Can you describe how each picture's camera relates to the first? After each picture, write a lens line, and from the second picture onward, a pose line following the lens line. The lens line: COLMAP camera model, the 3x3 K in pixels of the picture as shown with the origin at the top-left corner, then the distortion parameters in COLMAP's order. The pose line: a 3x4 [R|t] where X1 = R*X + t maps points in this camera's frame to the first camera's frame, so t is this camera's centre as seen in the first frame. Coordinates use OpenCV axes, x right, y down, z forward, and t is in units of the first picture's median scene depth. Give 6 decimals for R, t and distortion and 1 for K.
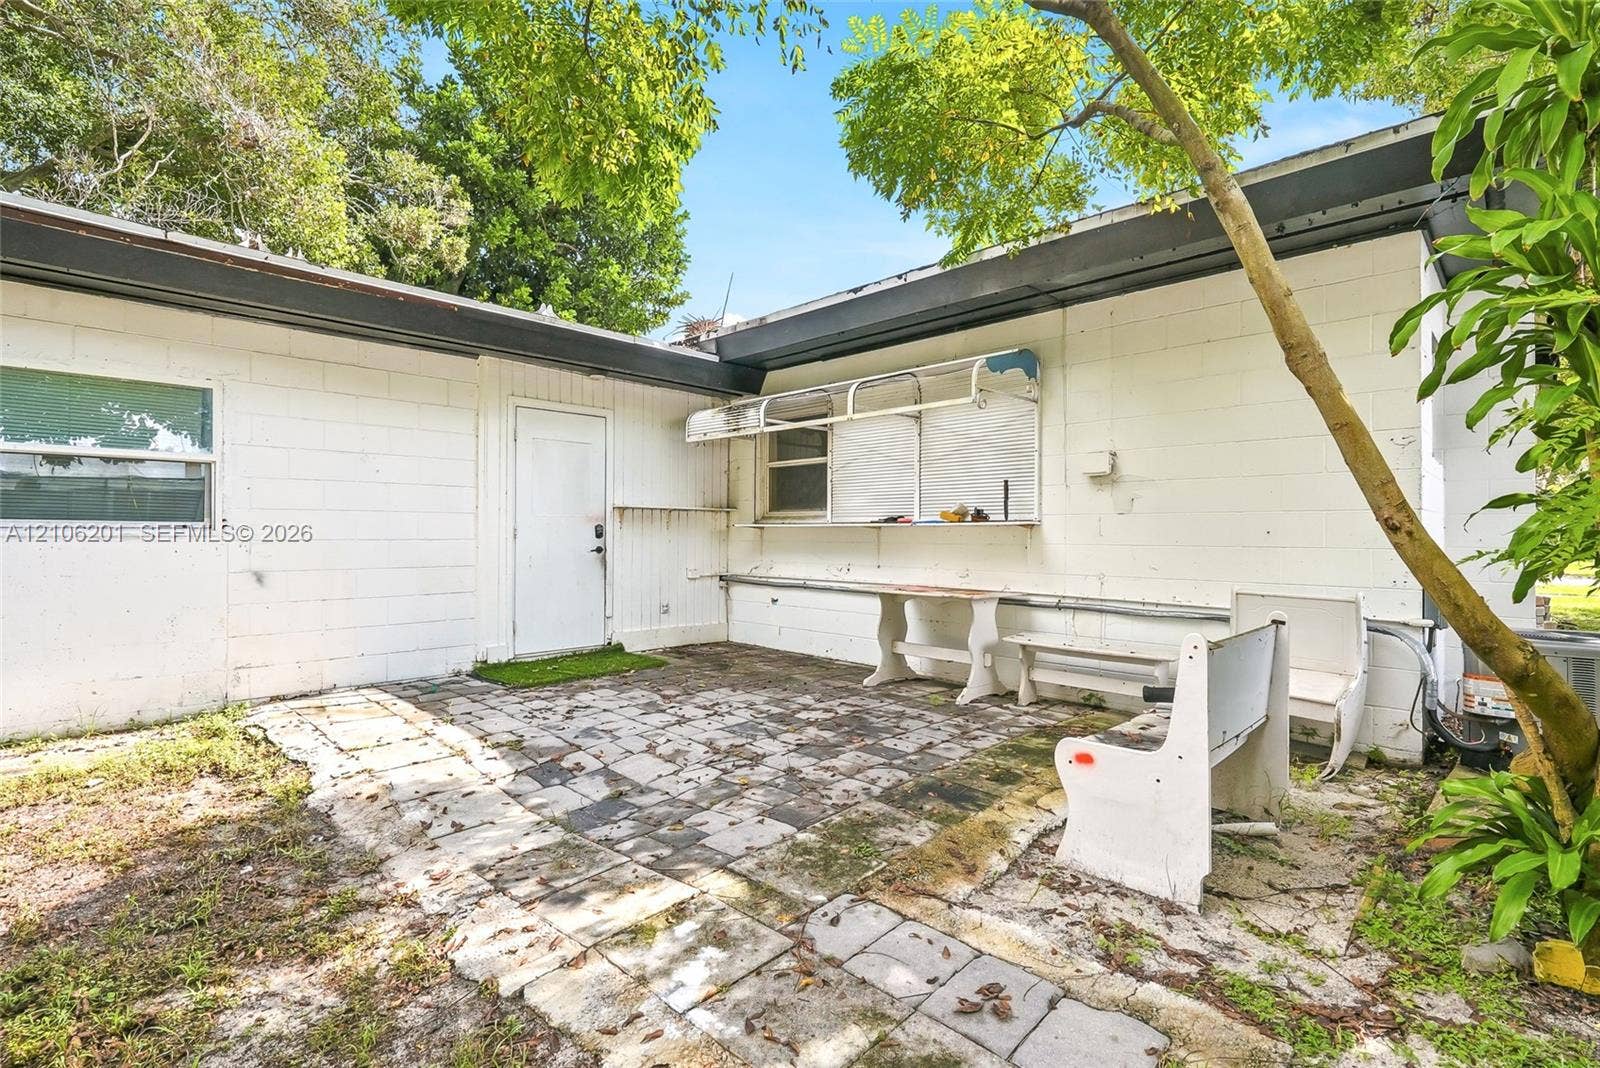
lens RADIAL K [[734.6, 0, 801.4], [0, 734.6, 532.5], [0, 0, 1]] dist [0.009572, -0.004625]
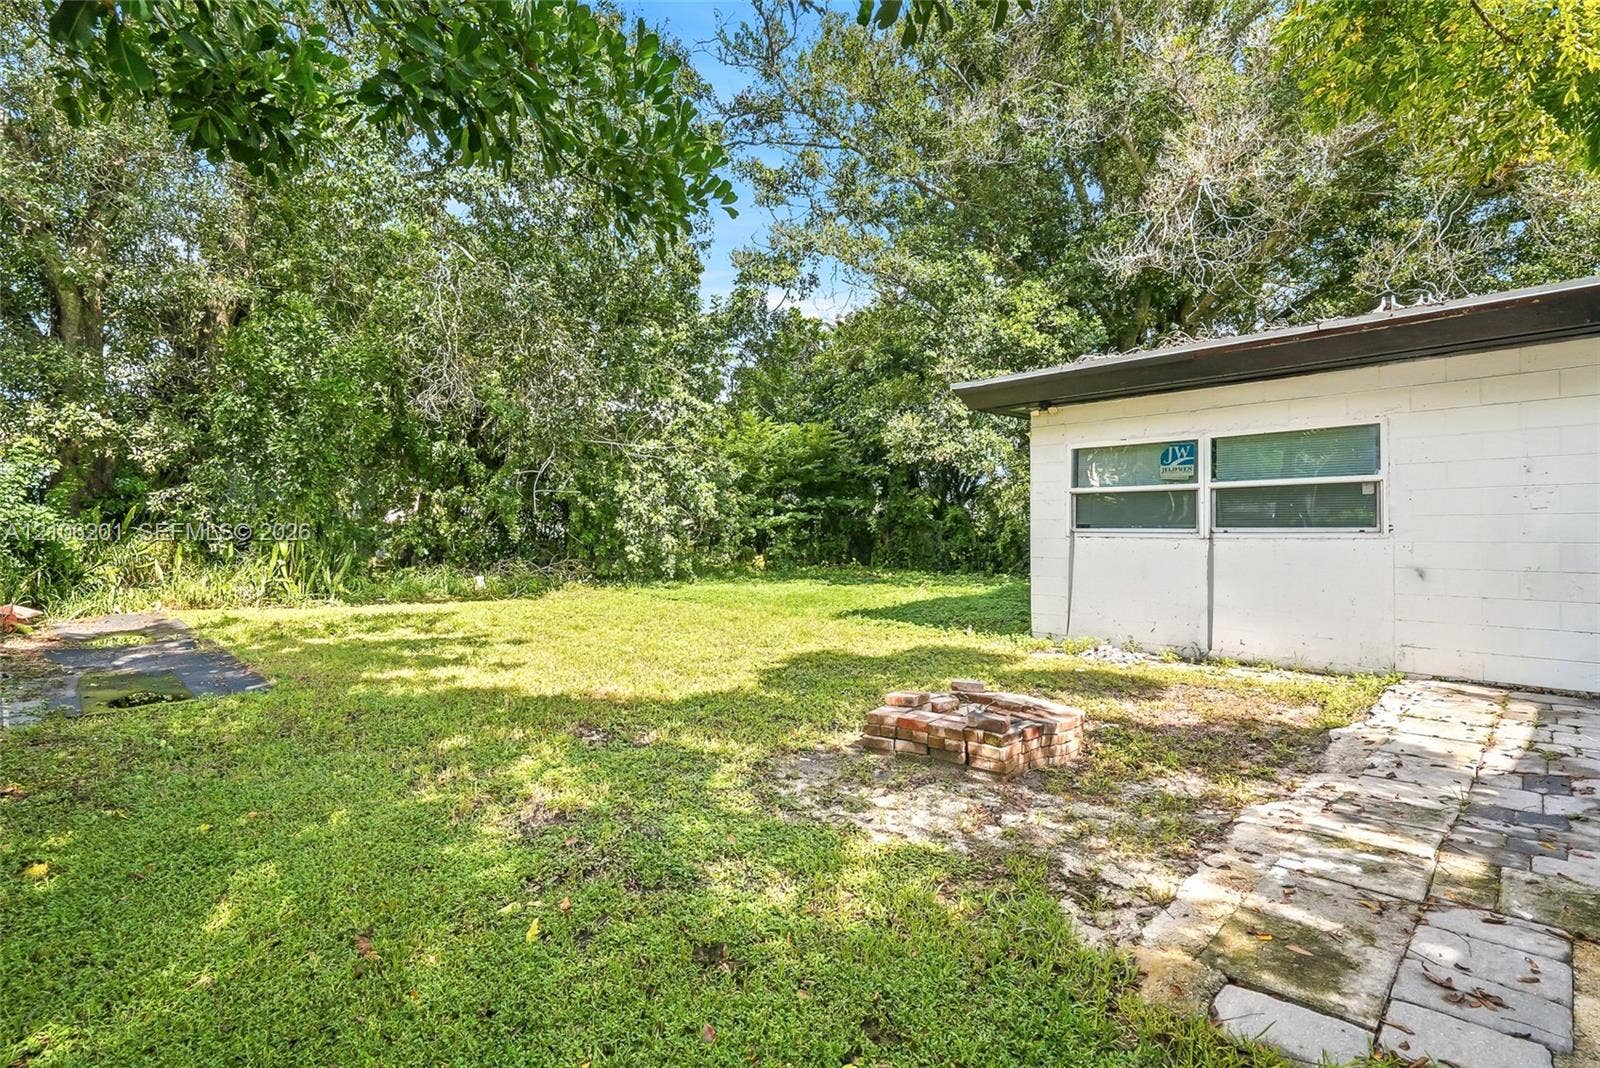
lens RADIAL K [[734.6, 0, 800.7], [0, 734.6, 536.9], [0, 0, 1]] dist [0.009572, -0.004625]
pose [[-0.039424, -0.000341, -0.999223, 0.536893], [0.004660, 0.999989, -0.000525, -0.001391], [0.999212, -0.004677, -0.039422, 0.048267]]
